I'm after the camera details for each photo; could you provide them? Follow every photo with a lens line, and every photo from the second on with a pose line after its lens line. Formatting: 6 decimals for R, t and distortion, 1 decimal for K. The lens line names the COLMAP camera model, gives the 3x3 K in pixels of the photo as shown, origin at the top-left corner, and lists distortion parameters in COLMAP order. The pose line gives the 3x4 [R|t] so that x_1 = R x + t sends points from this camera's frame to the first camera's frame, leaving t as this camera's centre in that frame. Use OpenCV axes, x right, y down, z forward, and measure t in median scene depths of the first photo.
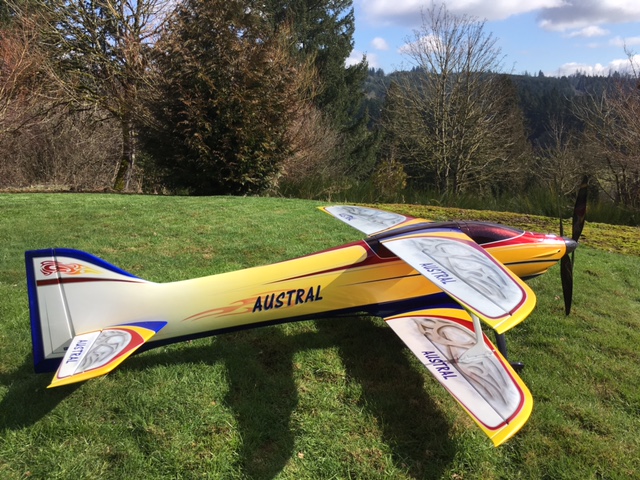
lens RADIAL K [[598.3, 0, 320.0], [0, 598.3, 240.0], [0, 0, 1]] dist [0.106898, -0.164126]
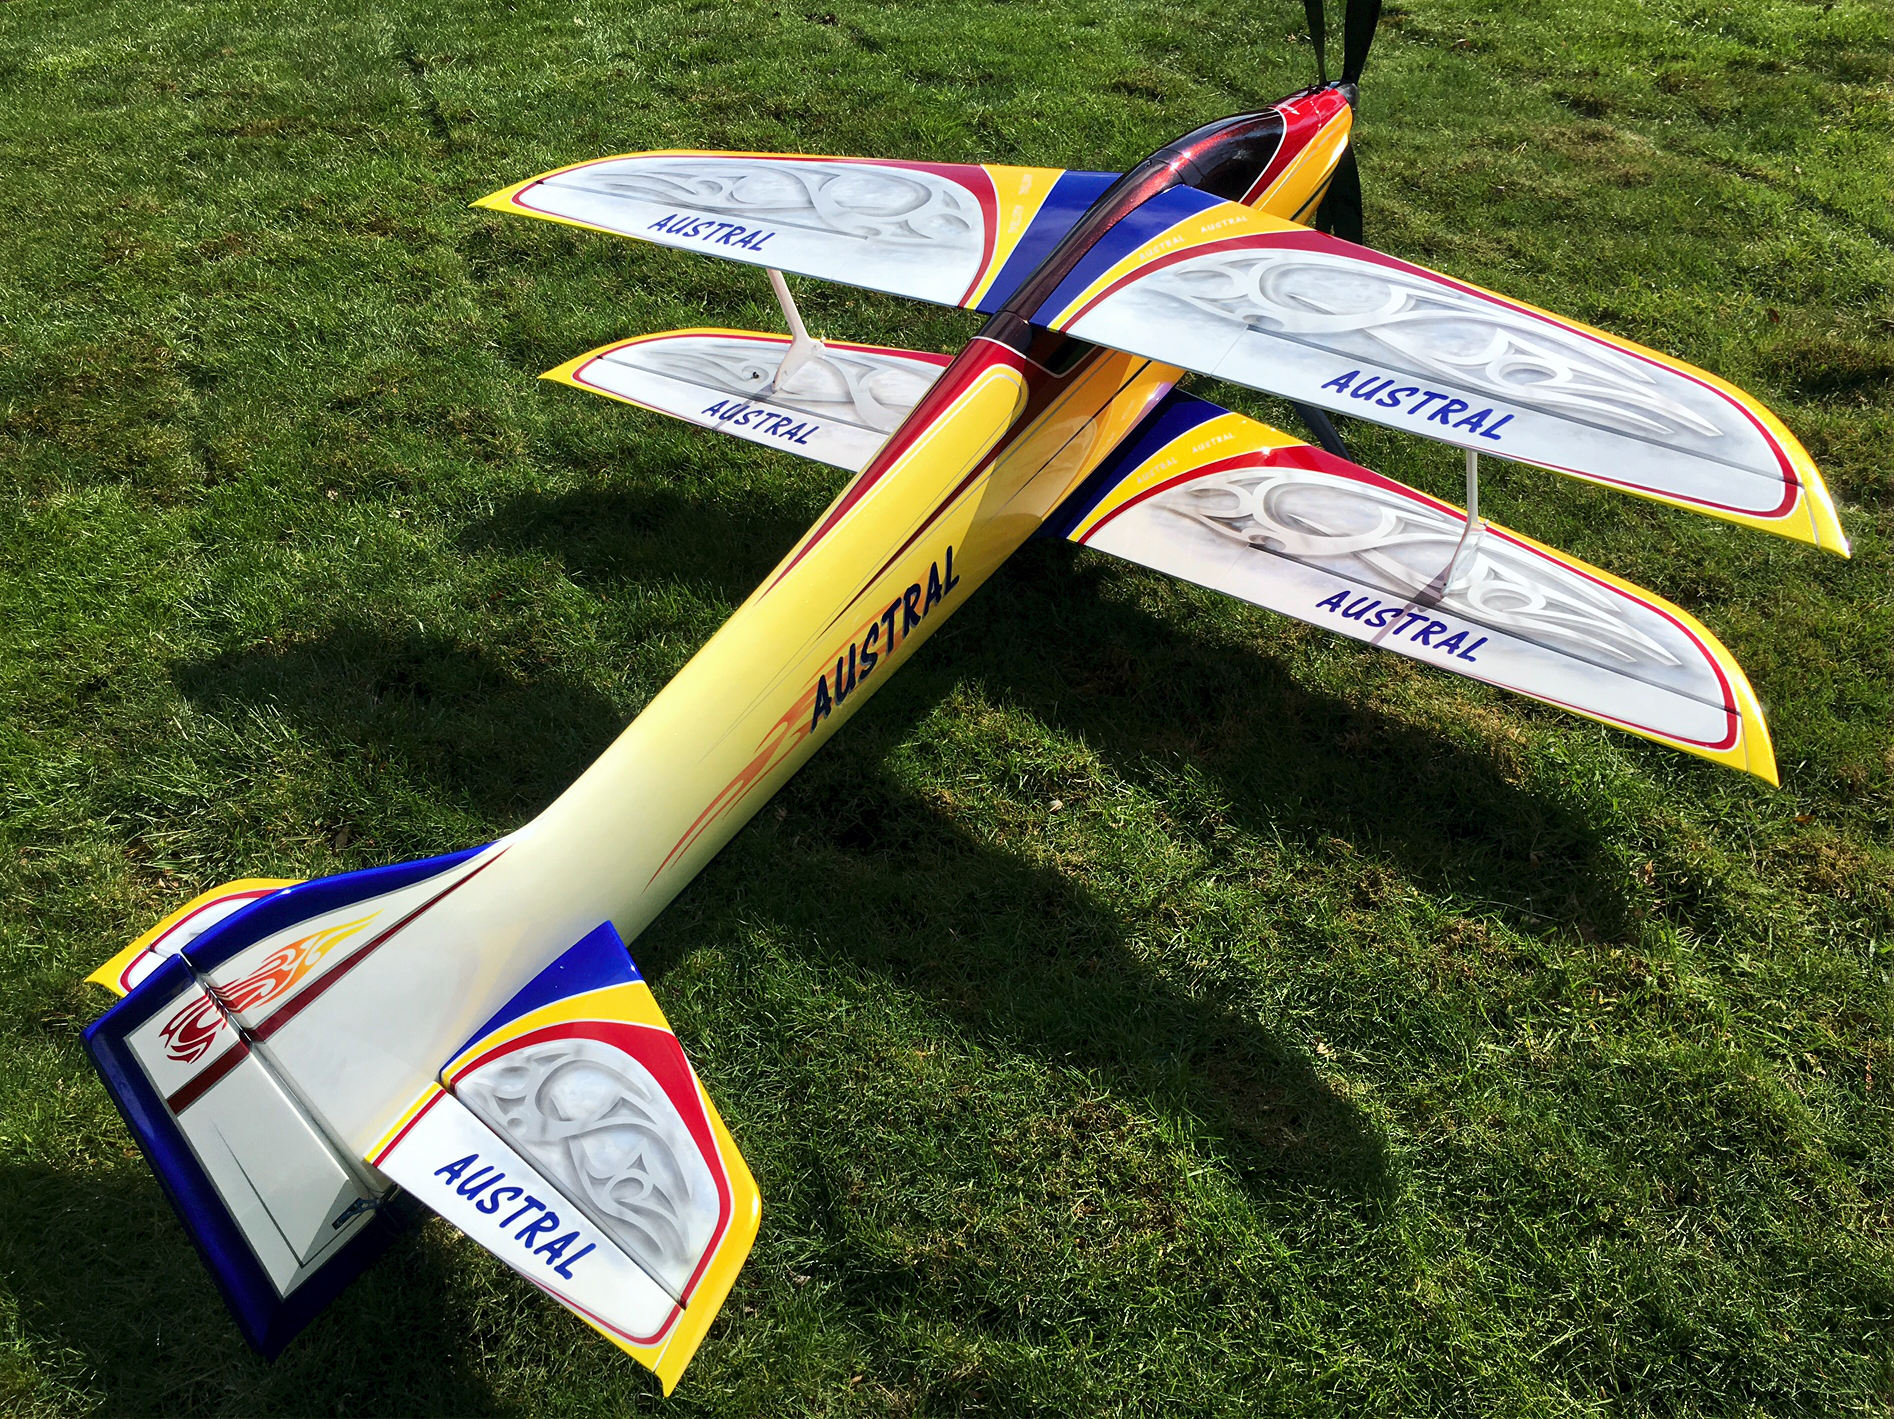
lens RADIAL K [[1770.7, 0, 947.0], [0, 1770.7, 709.5], [0, 0, 1]] dist [0.106898, -0.164126]
pose [[0.734133, -0.487376, 0.472772, -0.456425], [0.229704, 0.833482, 0.502537, -0.300088], [-0.638972, -0.260332, 0.723839, 0.330372]]
